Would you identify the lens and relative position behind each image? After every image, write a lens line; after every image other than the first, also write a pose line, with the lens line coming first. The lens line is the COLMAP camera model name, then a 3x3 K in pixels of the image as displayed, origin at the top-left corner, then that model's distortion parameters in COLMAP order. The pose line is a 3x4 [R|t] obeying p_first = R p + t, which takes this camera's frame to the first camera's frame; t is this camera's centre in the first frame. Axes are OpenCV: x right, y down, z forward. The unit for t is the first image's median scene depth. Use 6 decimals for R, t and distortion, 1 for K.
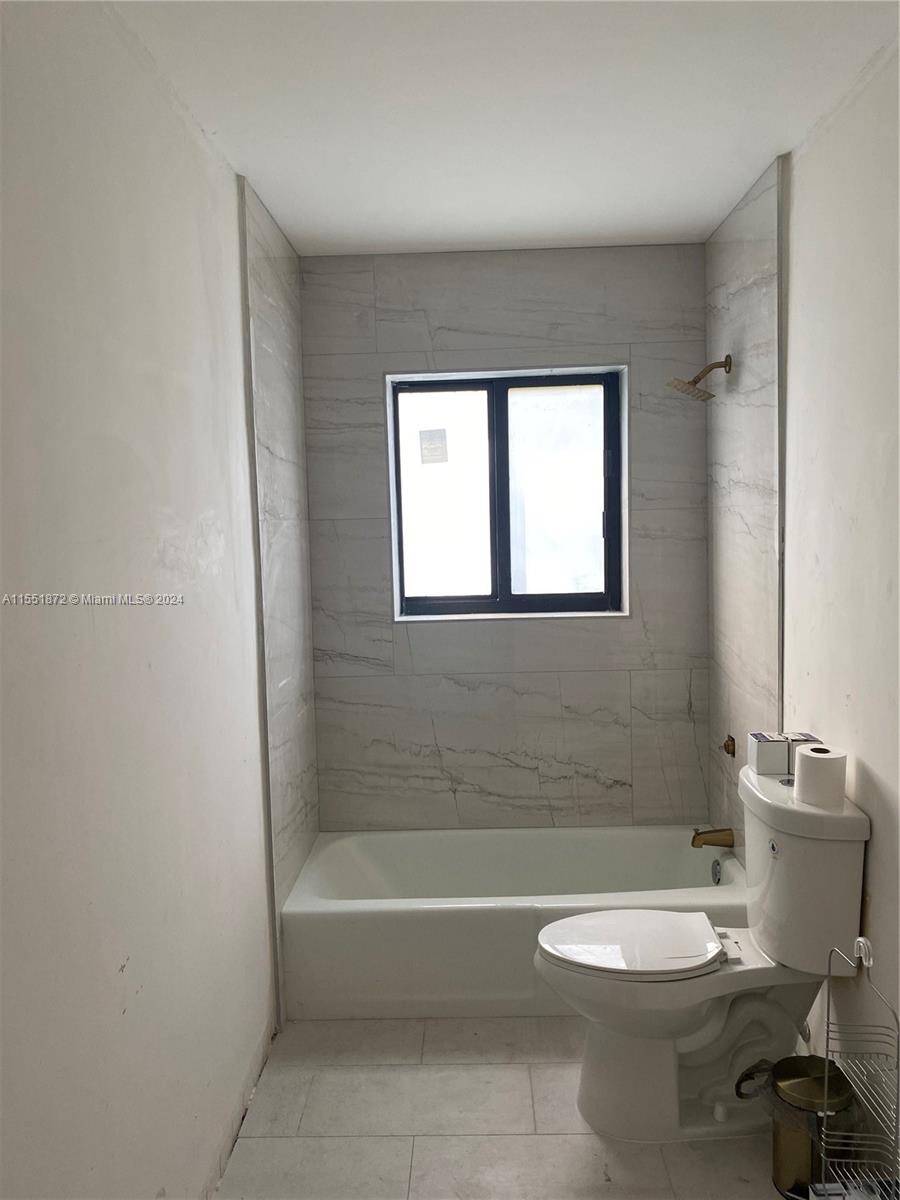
lens RADIAL K [[910.0, 0, 441.1], [0, 910.0, 613.0], [0, 0, 1]] dist [0.045076, -0.054487]
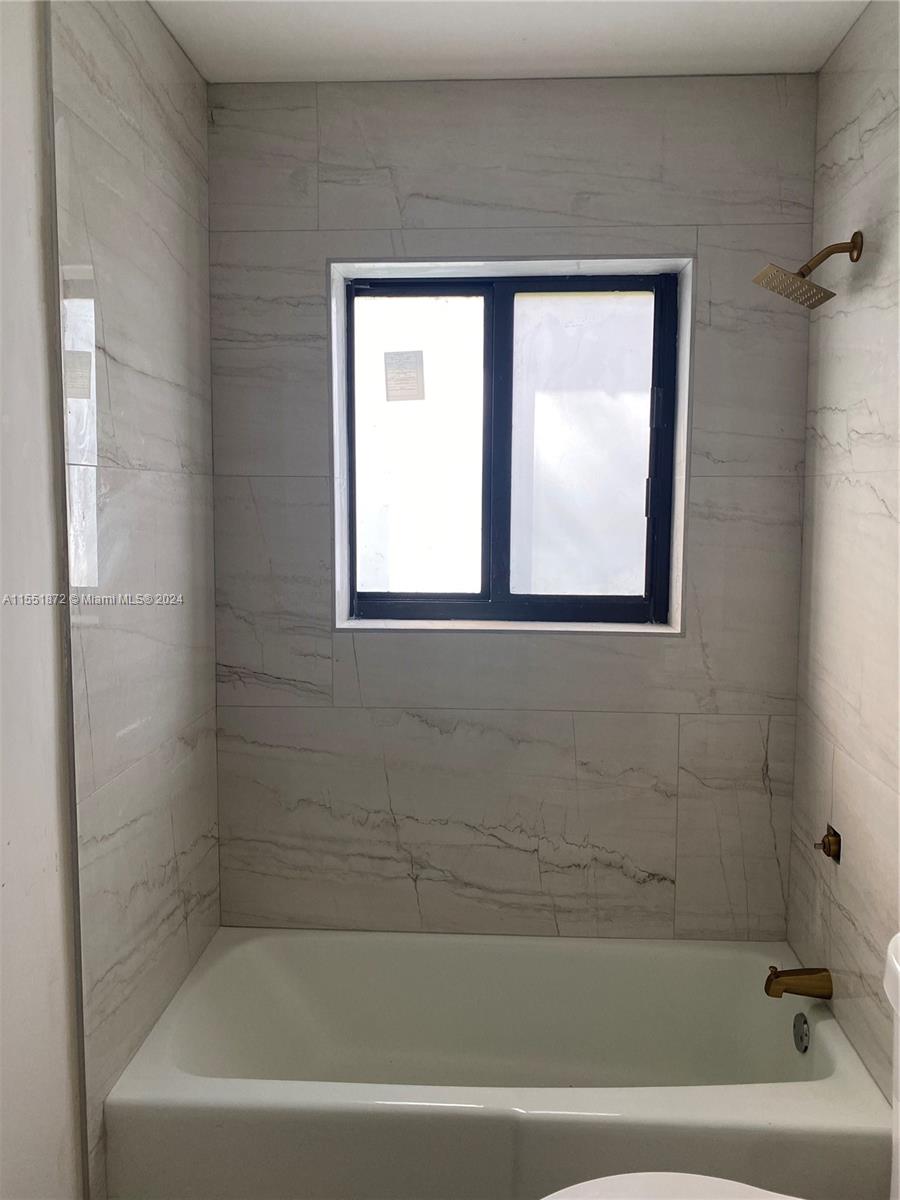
lens RADIAL K [[910.0, 0, 459.9], [0, 910.0, 591.6], [0, 0, 1]] dist [0.045076, -0.054487]
pose [[0.999236, 0.035498, -0.016343, 0.053599], [-0.035469, 0.999369, 0.002025, -0.023711], [0.016405, -0.001444, 0.999864, 0.324929]]
